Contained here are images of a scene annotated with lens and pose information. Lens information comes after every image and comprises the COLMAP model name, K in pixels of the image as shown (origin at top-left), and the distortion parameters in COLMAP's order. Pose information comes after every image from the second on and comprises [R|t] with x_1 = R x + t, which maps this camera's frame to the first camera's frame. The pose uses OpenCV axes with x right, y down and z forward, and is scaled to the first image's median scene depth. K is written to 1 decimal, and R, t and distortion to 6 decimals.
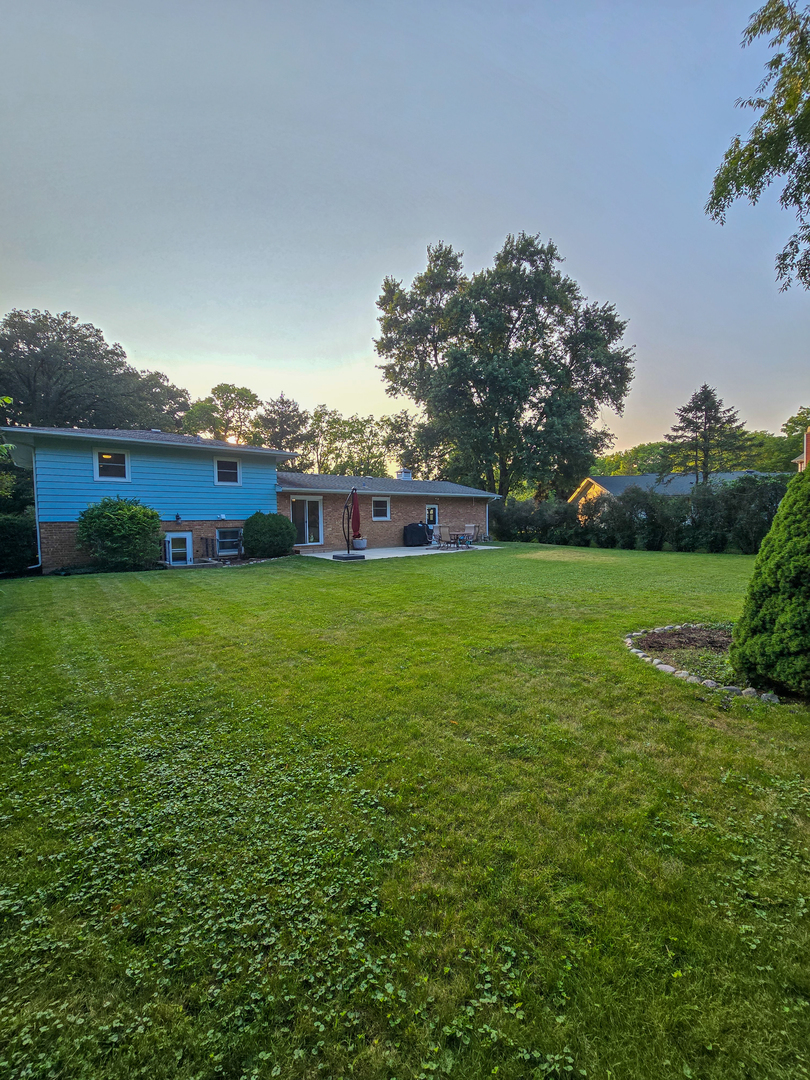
lens RADIAL K [[440.2, 0, 408.9], [0, 440.2, 543.6], [0, 0, 1]] dist [-0.003823, -0.000708]
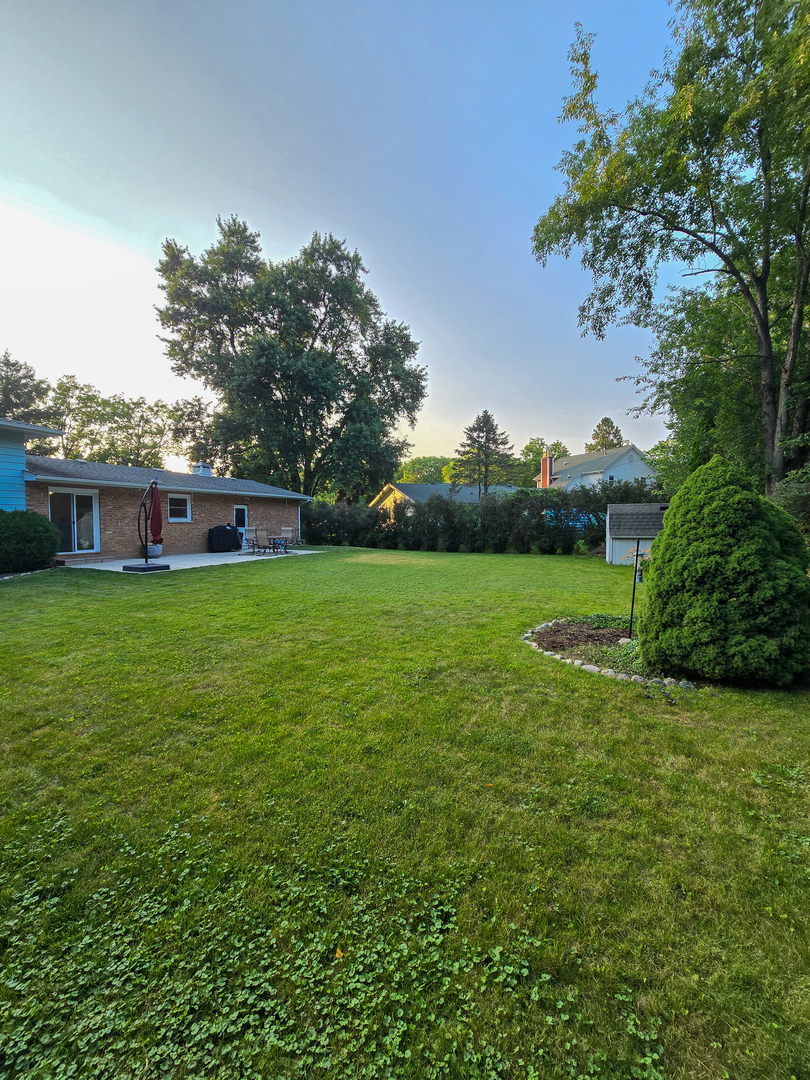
lens RADIAL K [[440.3, 0, 408.1], [0, 440.3, 542.6], [0, 0, 1]] dist [-0.004523, 0.001268]
pose [[0.890157, -0.009617, 0.455552, -0.056699], [0.013664, 0.999891, -0.005592, -0.002944], [-0.455449, 0.011203, 0.890192, 0.055825]]
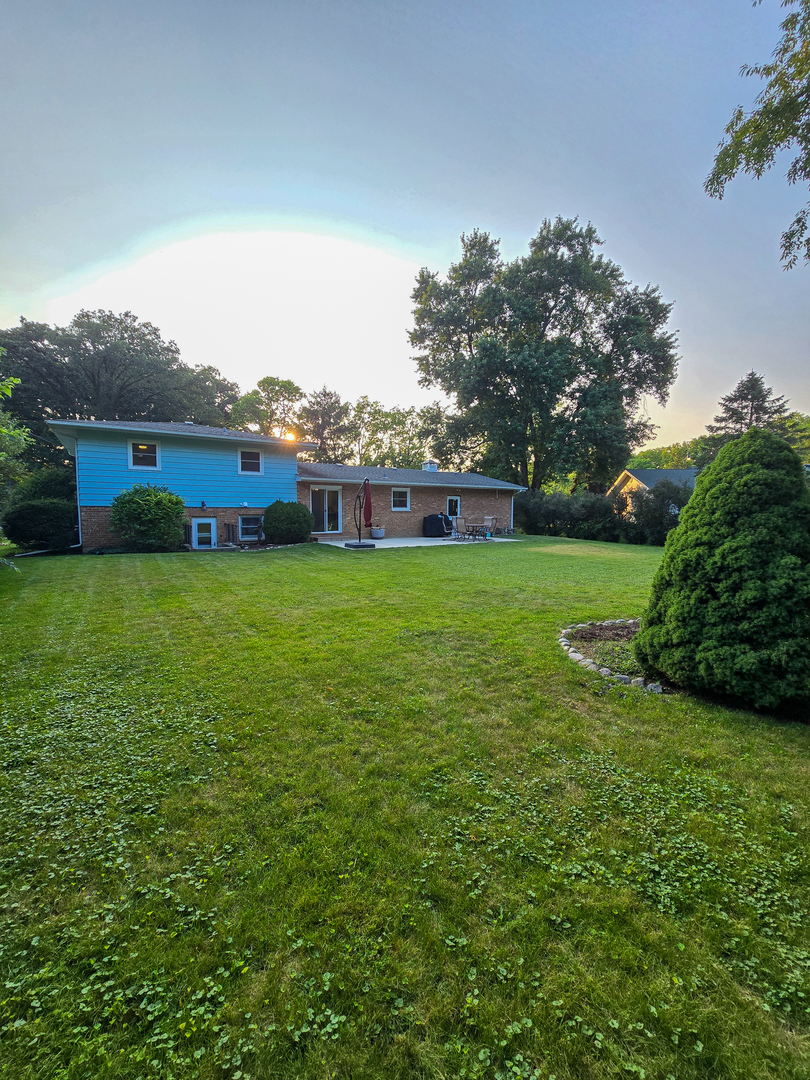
lens RADIAL K [[440.3, 0, 408.1], [0, 440.3, 542.6], [0, 0, 1]] dist [-0.004523, 0.001268]
pose [[0.994096, 0.026162, -0.105306, 0.061601], [-0.024368, 0.999536, 0.018283, 0.001610], [0.105735, -0.015609, 0.994272, -0.012885]]
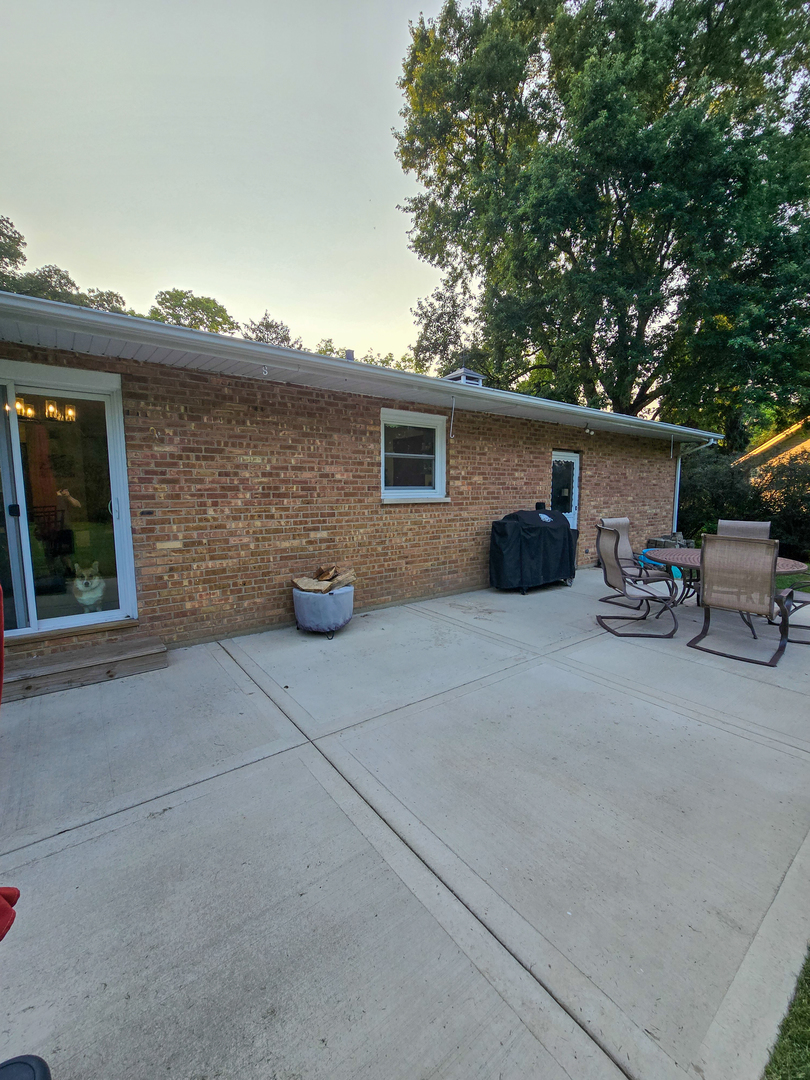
lens RADIAL K [[440.3, 0, 408.1], [0, 440.3, 542.6], [0, 0, 1]] dist [-0.004523, 0.001268]
pose [[0.998973, 0.017233, -0.041916, -0.053564], [-0.014545, 0.997869, 0.063608, -0.043331], [0.042923, -0.062933, 0.997094, 0.711389]]
